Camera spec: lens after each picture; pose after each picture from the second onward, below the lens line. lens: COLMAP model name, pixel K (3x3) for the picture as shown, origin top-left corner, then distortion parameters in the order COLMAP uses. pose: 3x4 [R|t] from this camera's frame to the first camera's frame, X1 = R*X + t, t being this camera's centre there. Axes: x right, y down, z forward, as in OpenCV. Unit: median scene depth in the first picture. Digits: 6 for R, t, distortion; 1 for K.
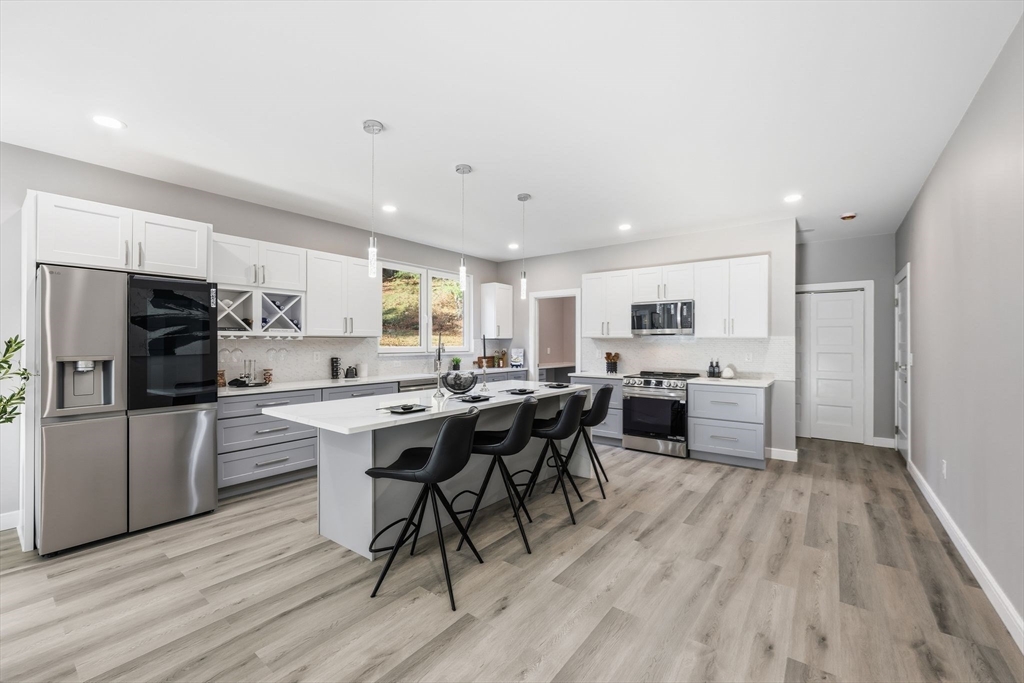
lens RADIAL K [[414.7, 0, 516.4], [0, 414.7, 339.9], [0, 0, 1]] dist [-0.001944, -0.000076]
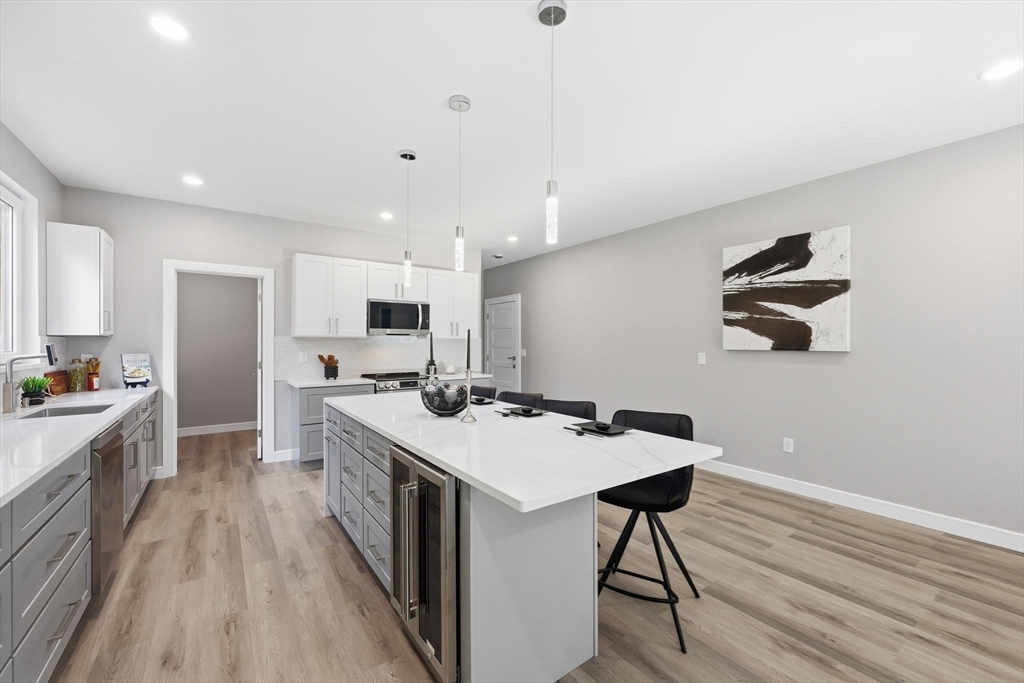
lens RADIAL K [[415.7, 0, 512.0], [0, 415.7, 341.5], [0, 0, 1]] dist [-0.002106, -0.000206]
pose [[0.297507, 0.000673, 0.954719, -0.653293], [-0.006719, 0.999976, 0.001389, 0.000119], [-0.954696, -0.006828, 0.297505, 0.572194]]
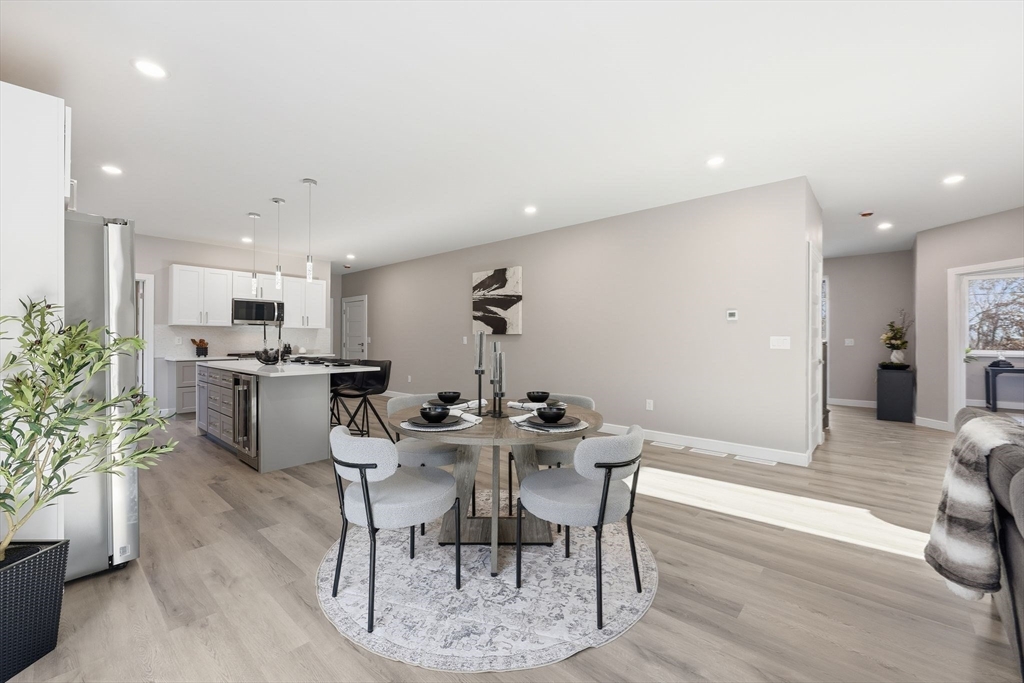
lens RADIAL K [[418.5, 0, 511.7], [0, 418.5, 336.0], [0, 0, 1]] dist [-0.000290, 0.000046]
pose [[0.078309, 0.004192, 0.996920, -1.200867], [-0.007352, 0.999966, -0.003628, 0.029597], [-0.996902, -0.007046, 0.078337, 0.091150]]
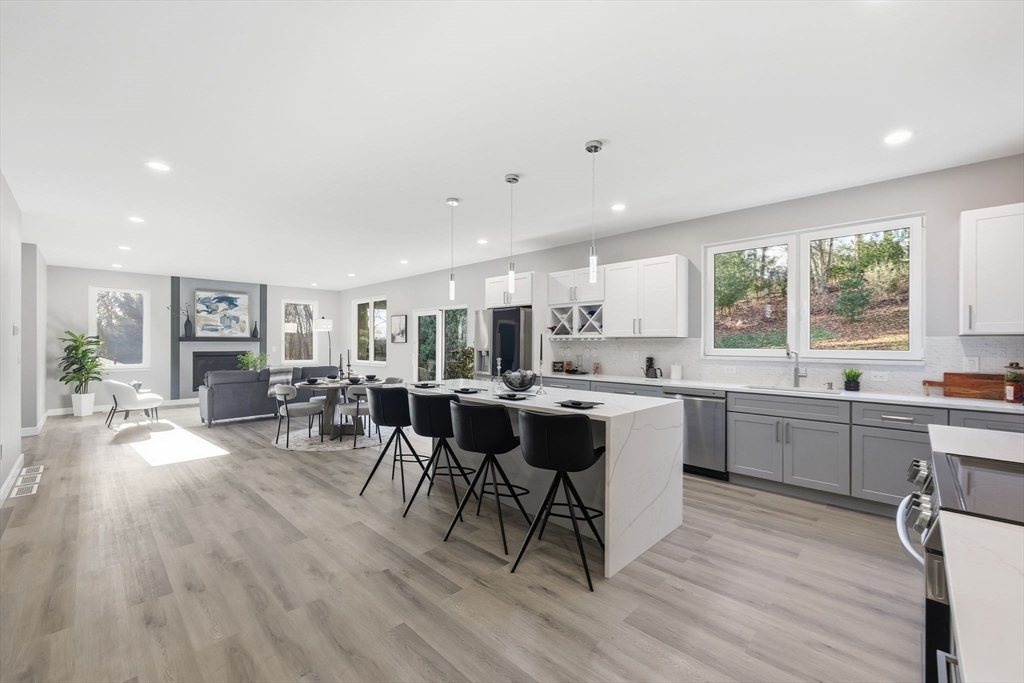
lens RADIAL K [[415.7, 0, 512.0], [0, 415.7, 341.5], [0, 0, 1]] dist [-0.002106, -0.000206]
pose [[-0.120020, -0.004016, -0.992763, 0.758417], [0.004569, 0.999979, -0.004598, 0.007166], [0.992761, -0.005088, -0.119999, 0.925254]]
